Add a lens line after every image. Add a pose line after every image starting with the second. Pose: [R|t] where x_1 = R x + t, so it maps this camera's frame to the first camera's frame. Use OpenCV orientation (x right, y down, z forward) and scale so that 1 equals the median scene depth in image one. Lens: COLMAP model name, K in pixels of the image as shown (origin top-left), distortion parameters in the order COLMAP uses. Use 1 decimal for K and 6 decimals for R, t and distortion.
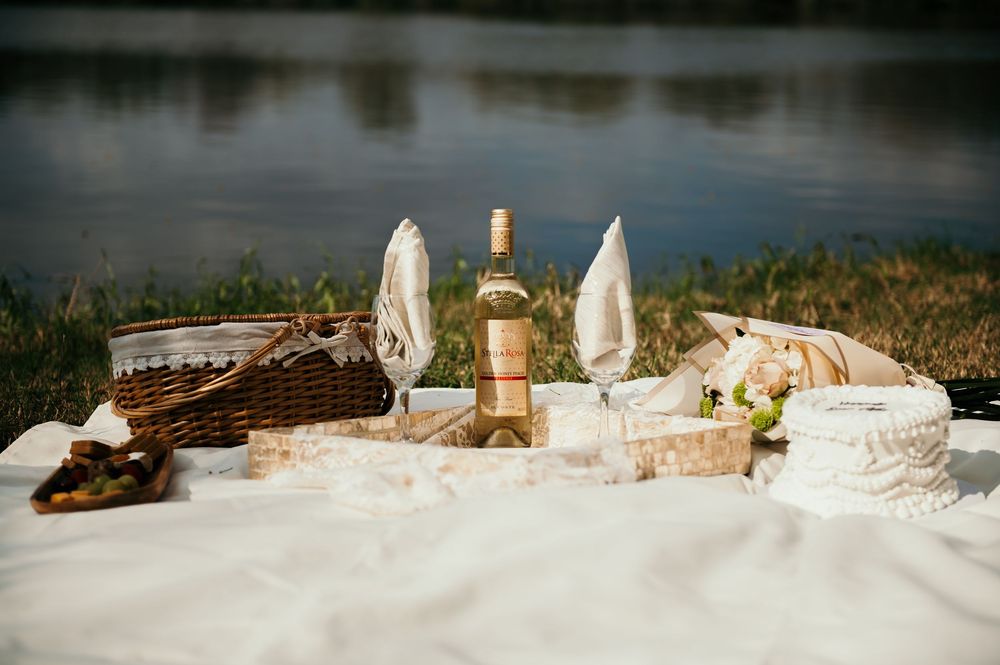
lens RADIAL K [[1844.2, 0, 500.0], [0, 1844.2, 332.5], [0, 0, 1]] dist [0.158919, -0.078121]
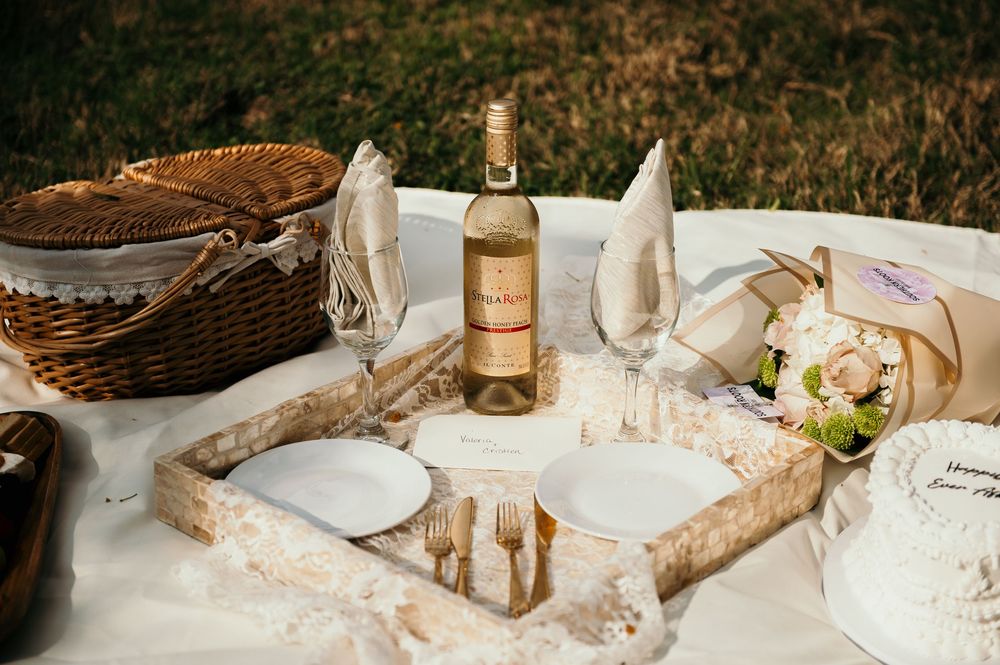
lens RADIAL K [[1939.5, 0, 500.0], [0, 1939.5, 332.5], [0, 0, 1]] dist [0.165670, -0.667954]
pose [[0.999612, 0.021258, -0.017980, 0.016353], [-0.013650, 0.937037, 0.348963, -0.252664], [0.024266, -0.348582, 0.936964, 0.258778]]
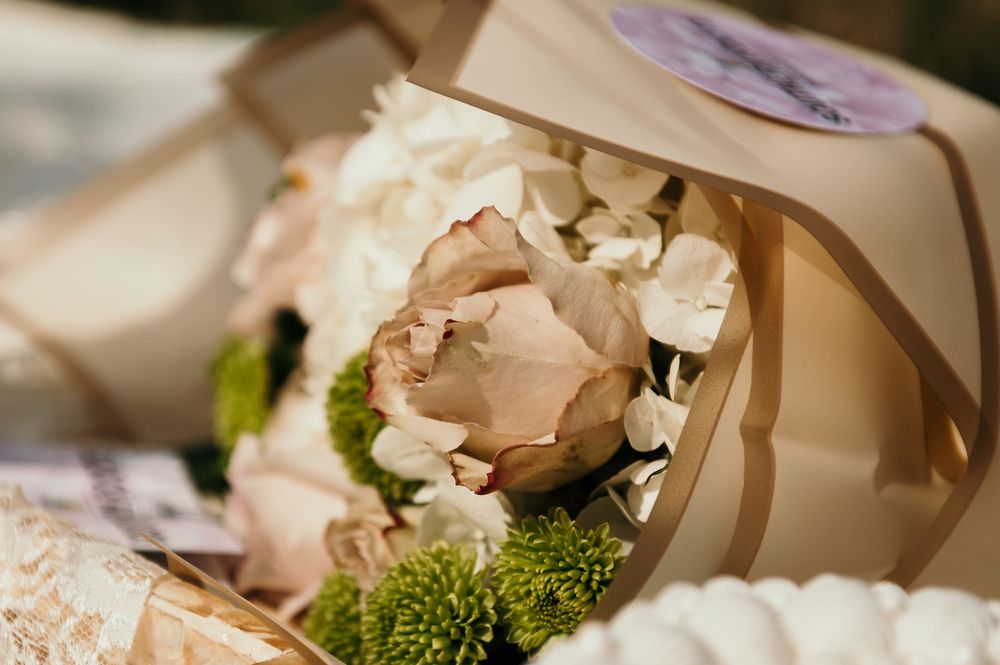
lens RADIAL K [[3019.9, 0, 500.0], [0, 3019.9, 332.5], [0, 0, 1]] dist [-0.331779, 2.423762]
pose [[0.989438, 0.143848, 0.017905, 0.132957], [-0.144102, 0.962648, 0.229222, -0.039592], [0.015737, -0.229381, 0.973210, 0.709493]]
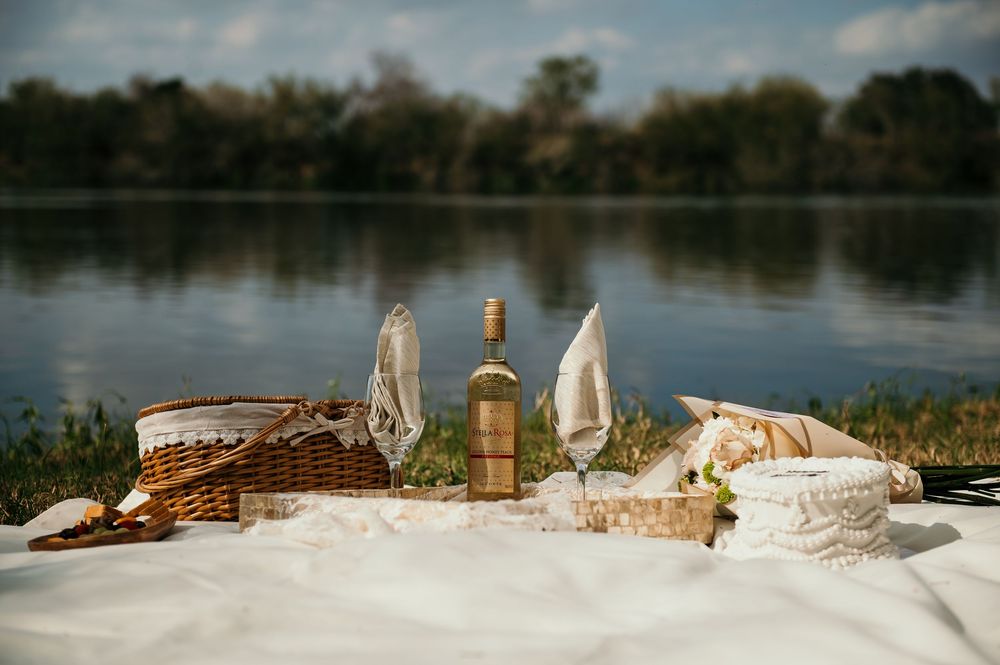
lens RADIAL K [[1914.6, 0, 498.3], [0, 1914.6, 316.3], [0, 0, 1]] dist [0.142864, -0.118832]
pose [[0.995173, 0.004998, -0.098012, 0.114075], [-0.015543, 0.994123, -0.107132, 0.063167], [0.096901, 0.108138, 0.989402, -0.097646]]
